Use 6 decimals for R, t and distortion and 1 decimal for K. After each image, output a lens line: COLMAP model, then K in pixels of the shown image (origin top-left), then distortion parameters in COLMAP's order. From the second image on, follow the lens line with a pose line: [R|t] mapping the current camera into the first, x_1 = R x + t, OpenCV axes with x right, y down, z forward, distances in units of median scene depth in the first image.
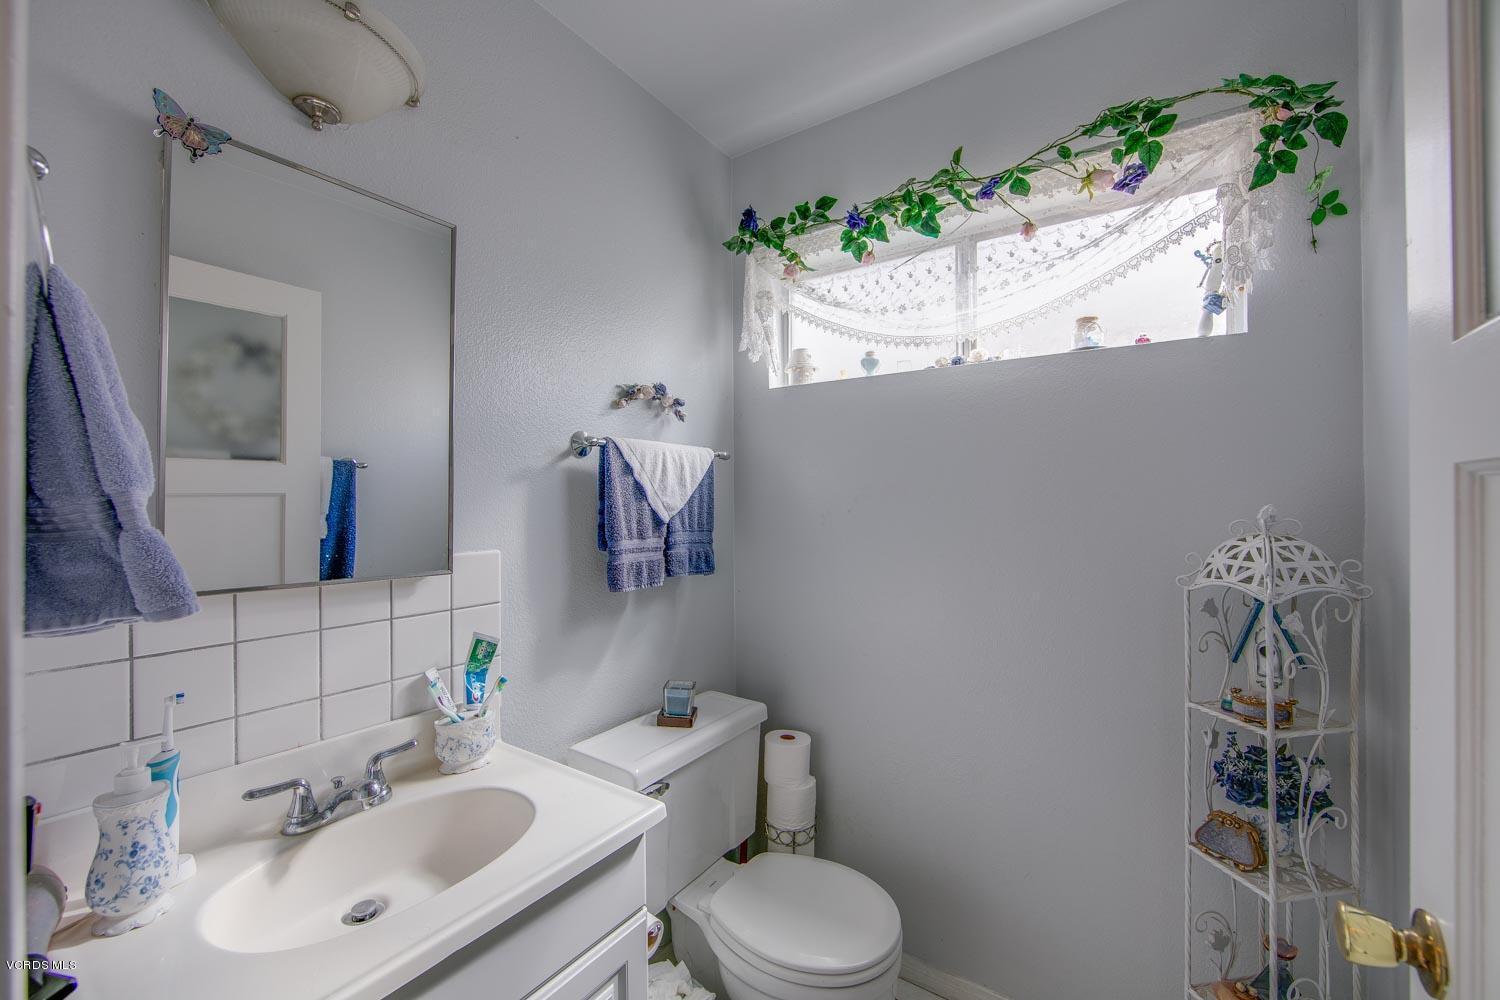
lens RADIAL K [[599.6, 0, 744.6], [0, 599.6, 499.4], [0, 0, 1]] dist [-0.004631, 0.000956]
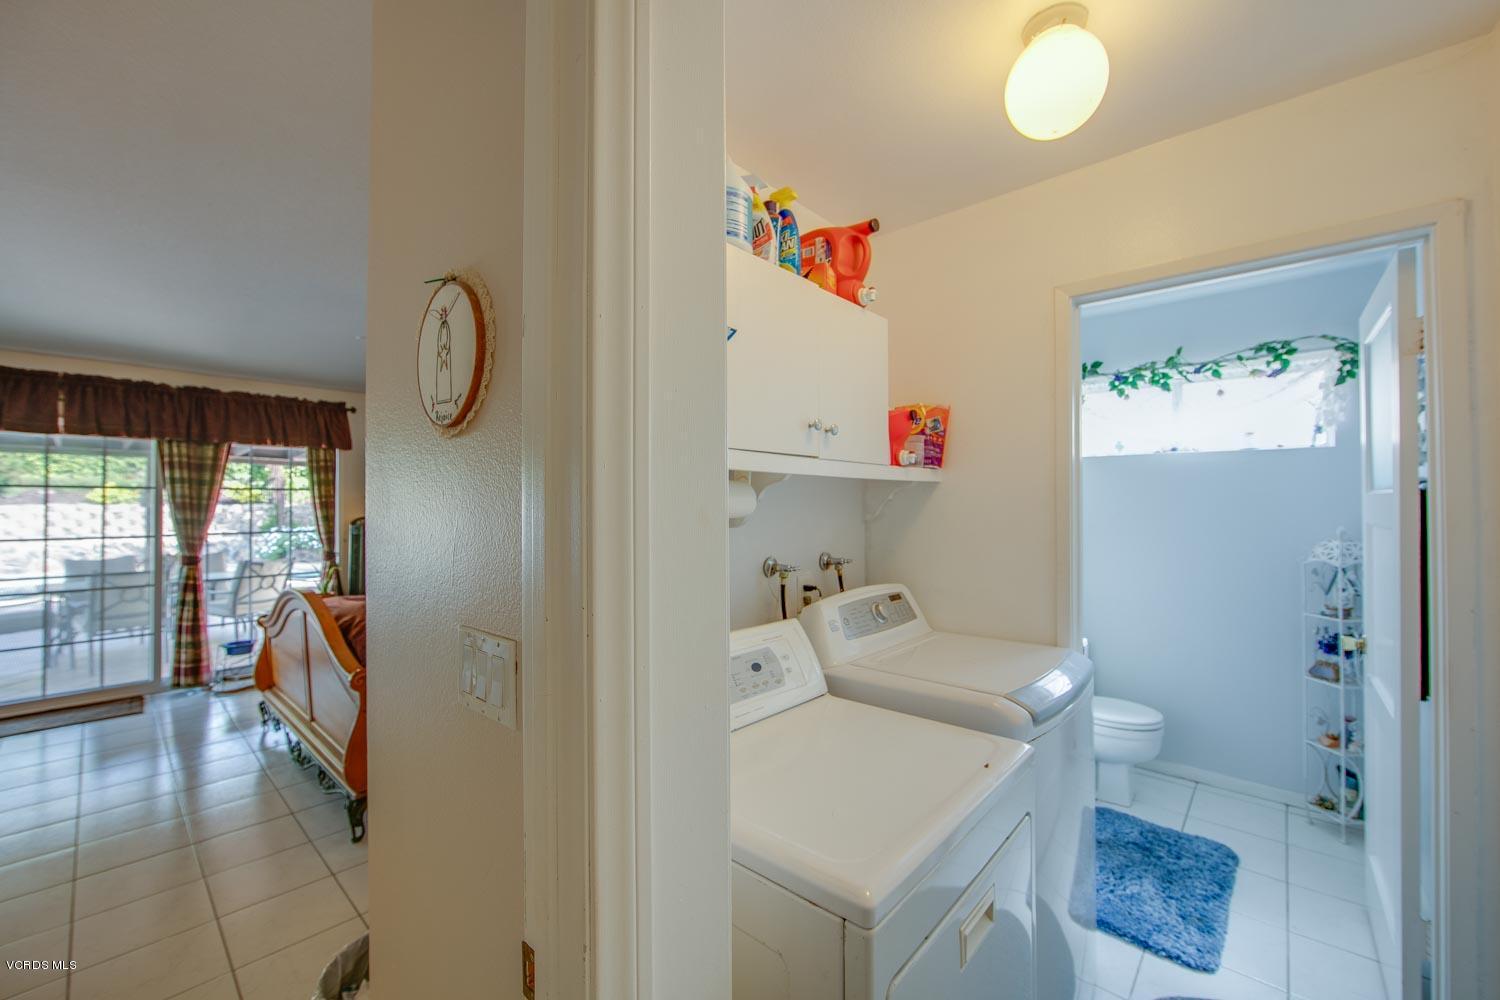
lens RADIAL K [[599.6, 0, 752.1], [0, 599.6, 497.9], [0, 0, 1]] dist [-0.004631, 0.000956]
pose [[0.993510, 0.001509, -0.113738, -0.995173], [-0.002284, 0.999975, -0.006686, -0.072546], [0.113725, 0.006903, 0.993488, -1.371611]]
